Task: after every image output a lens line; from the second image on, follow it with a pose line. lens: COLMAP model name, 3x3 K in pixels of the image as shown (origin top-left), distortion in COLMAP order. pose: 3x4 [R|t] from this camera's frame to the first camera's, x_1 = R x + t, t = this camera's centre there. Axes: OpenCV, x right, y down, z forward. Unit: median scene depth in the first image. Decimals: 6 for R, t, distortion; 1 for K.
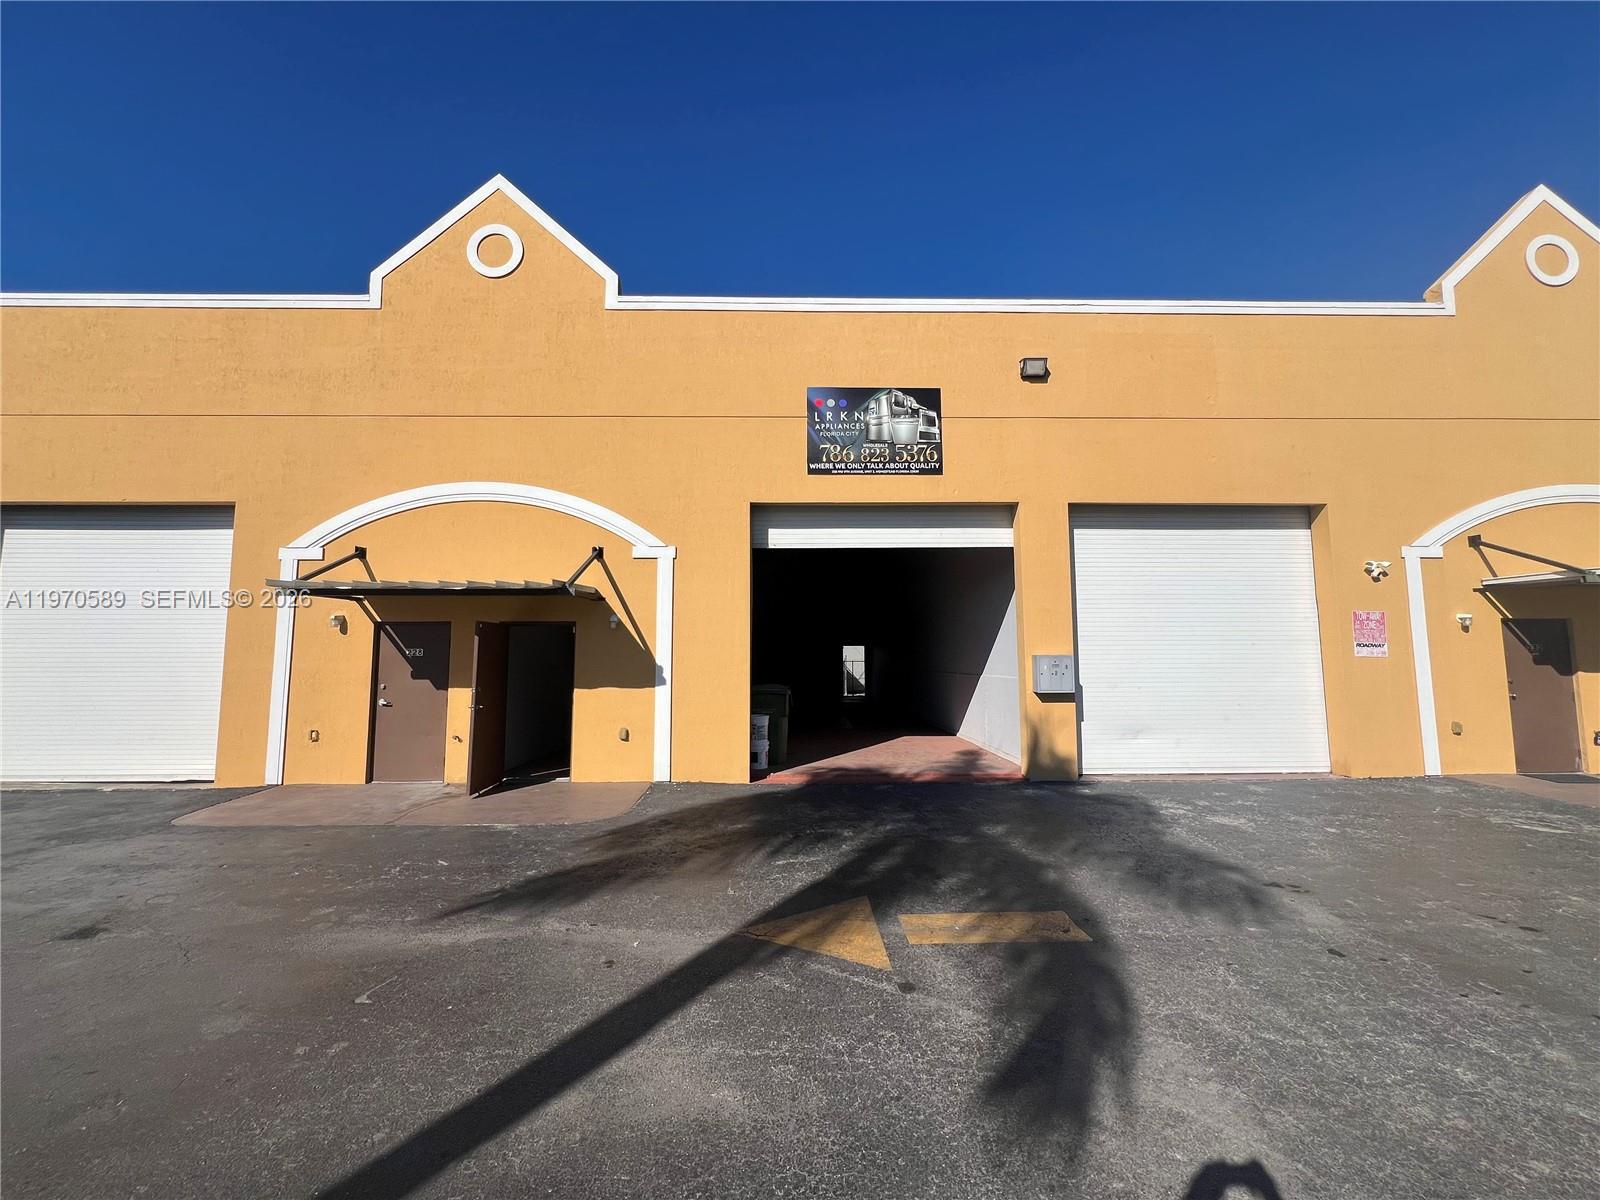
lens RADIAL K [[646.9, 0, 805.4], [0, 646.9, 596.7], [0, 0, 1]] dist [0.003019, 0.000240]
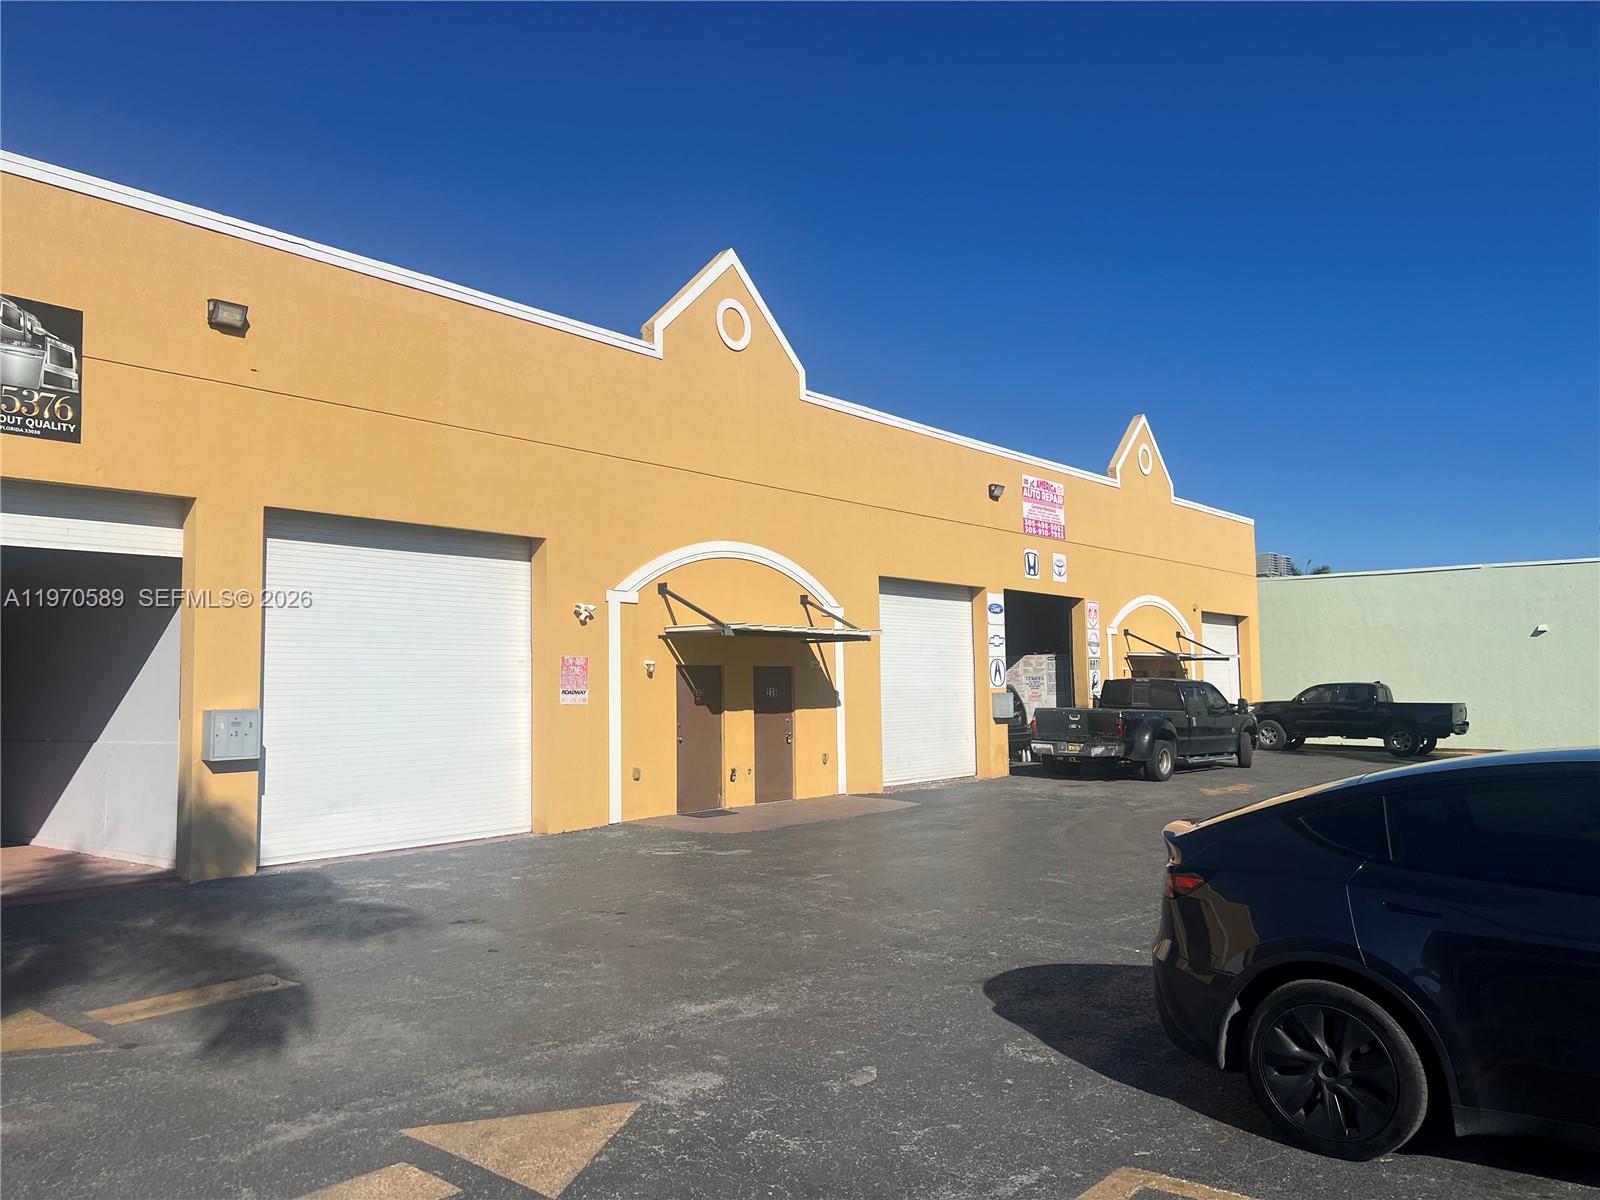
lens RADIAL K [[1199.5, 0, 807.8], [0, 1199.5, 601.1], [0, 0, 1]] dist [0.029670, -0.031705]
pose [[0.650050, 0.049544, 0.758275, -0.238442], [-0.056400, 0.998266, -0.016874, -0.046836], [-0.757796, -0.031797, 0.651716, -0.391083]]
